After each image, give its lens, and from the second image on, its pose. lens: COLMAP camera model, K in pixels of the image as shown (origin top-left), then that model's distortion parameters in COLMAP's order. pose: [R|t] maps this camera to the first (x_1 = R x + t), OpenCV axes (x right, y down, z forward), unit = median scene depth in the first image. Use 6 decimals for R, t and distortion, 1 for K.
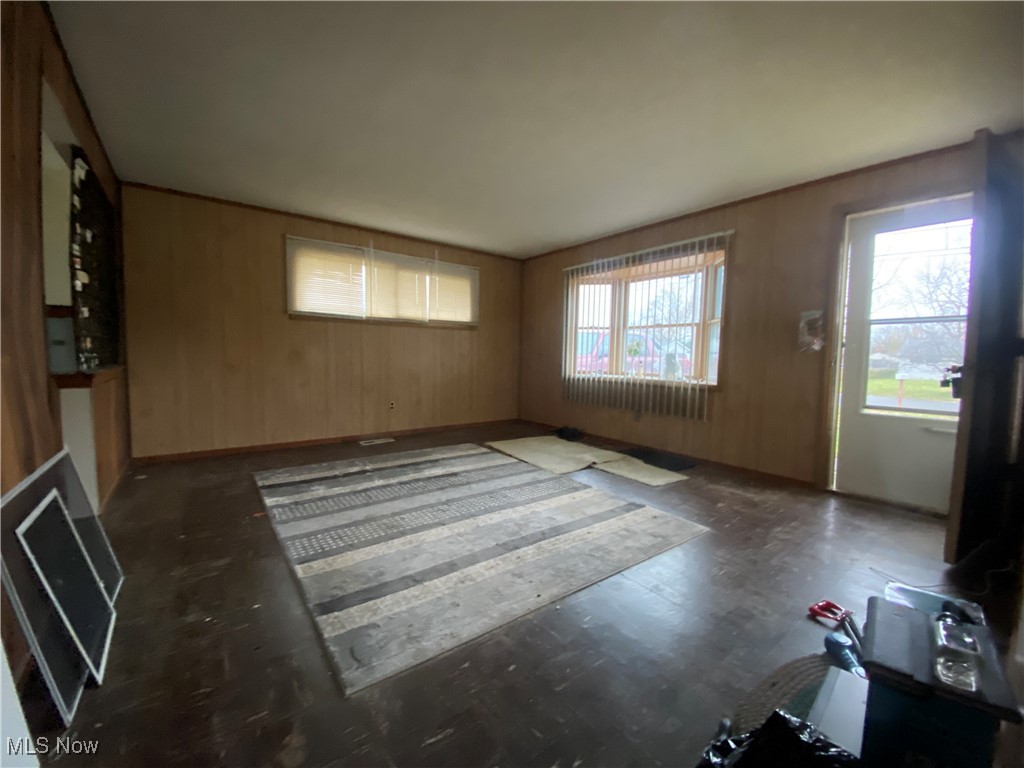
lens RADIAL K [[412.5, 0, 510.4], [0, 412.5, 380.3], [0, 0, 1]] dist [0.003670, -0.009424]
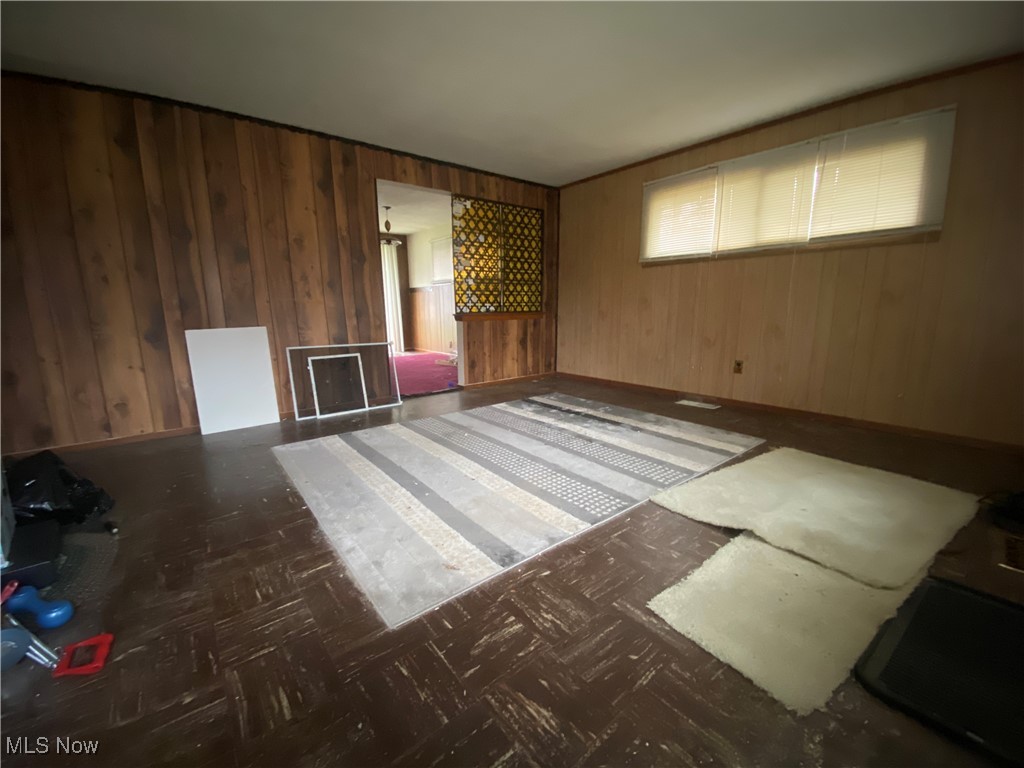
lens RADIAL K [[412.5, 0, 503.2], [0, 412.5, 381.4], [0, 0, 1]] dist [0.003670, -0.009424]
pose [[0.007226, 0.160741, -0.986970, 0.716140], [-0.052173, 0.985712, 0.160154, -0.016966], [0.998612, 0.050336, 0.015509, 0.855181]]
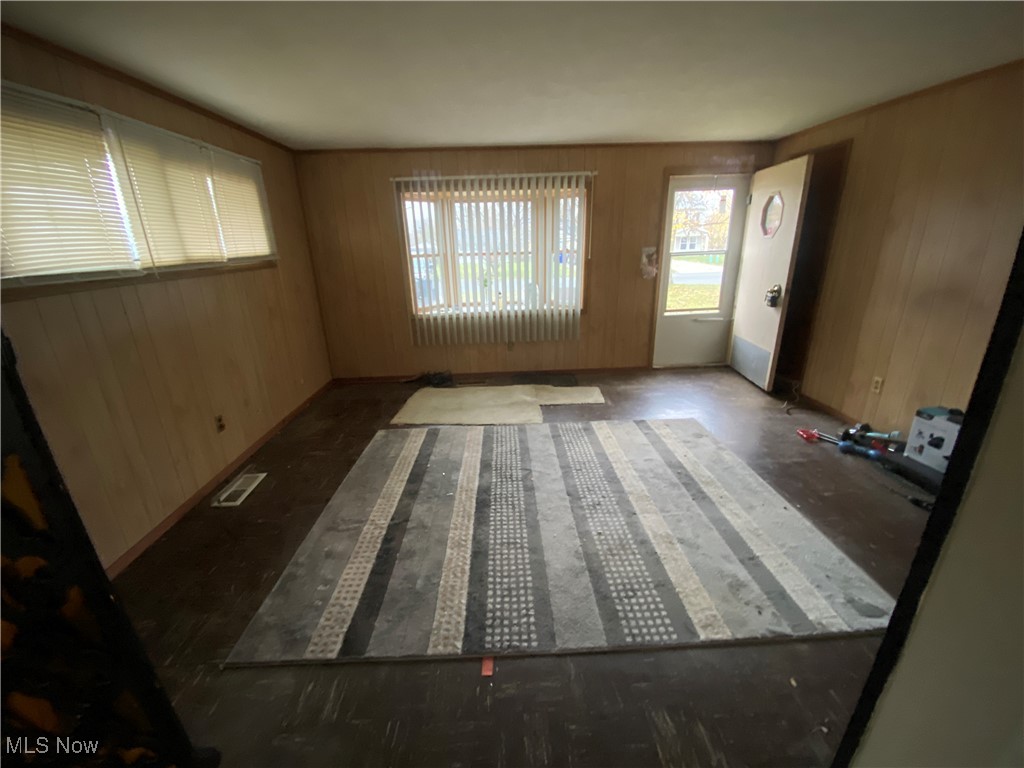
lens RADIAL K [[412.5, 0, 507.9], [0, 412.5, 387.9], [0, 0, 1]] dist [0.003670, -0.009424]
pose [[0.573560, -0.302908, 0.761101, -0.742520], [0.089441, 0.946723, 0.309381, -0.192750], [-0.814266, -0.109375, 0.570095, 0.547527]]
